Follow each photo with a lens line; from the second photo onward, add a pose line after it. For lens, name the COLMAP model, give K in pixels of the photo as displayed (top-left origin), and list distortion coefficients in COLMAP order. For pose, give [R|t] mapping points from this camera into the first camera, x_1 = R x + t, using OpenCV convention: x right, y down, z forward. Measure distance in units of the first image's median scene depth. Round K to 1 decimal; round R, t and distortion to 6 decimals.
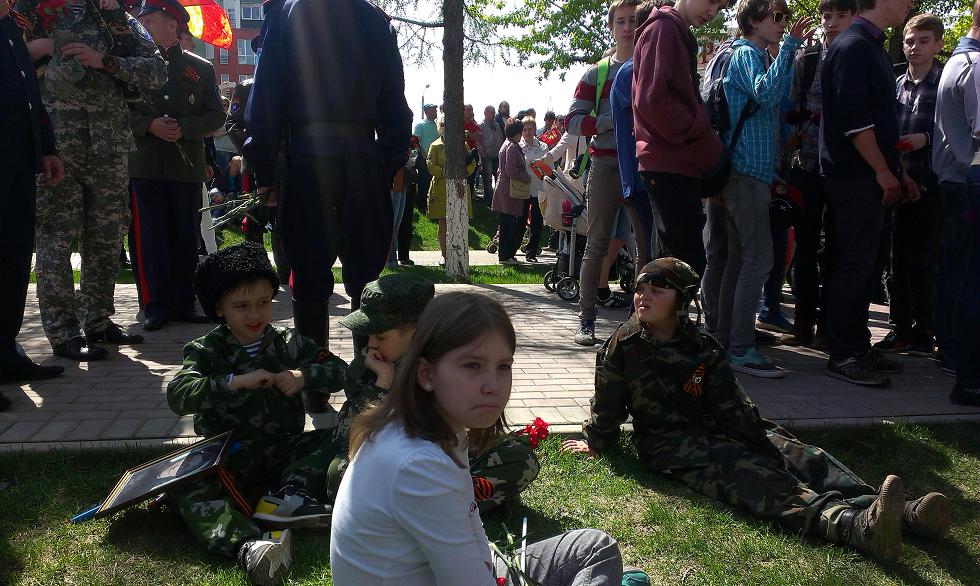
lens RADIAL K [[796.4, 0, 505.7], [0, 796.4, 298.5], [0, 0, 1]] dist [0.100922, -0.189036]
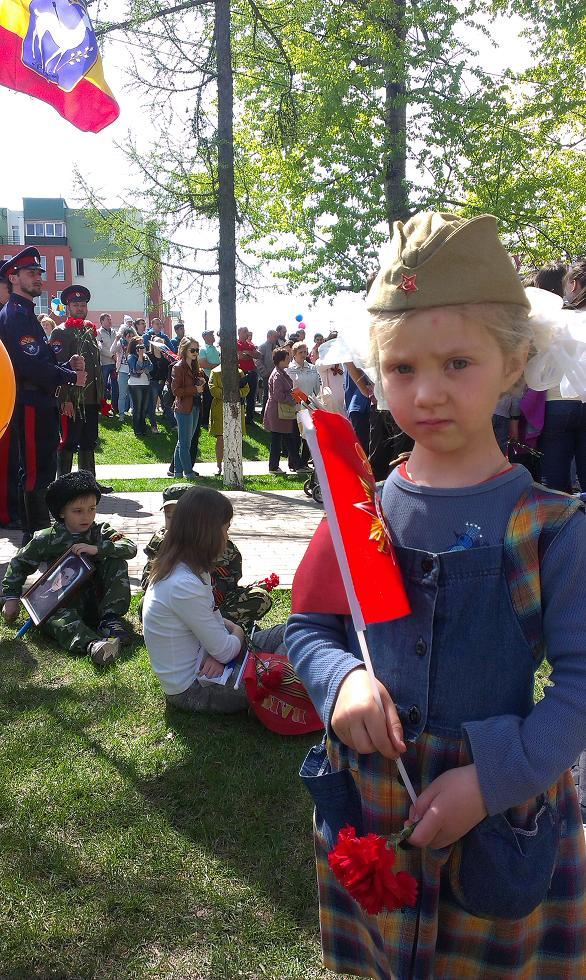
lens RADIAL K [[796.4, 0, 293.0], [0, 796.4, 490.0], [0, 0, 1]] dist [0.100922, -0.189036]
pose [[0.999965, -0.006471, 0.005246, 0.014509], [0.006588, 0.999725, -0.022522, 0.004924], [-0.005099, 0.022555, 0.999733, -0.108909]]
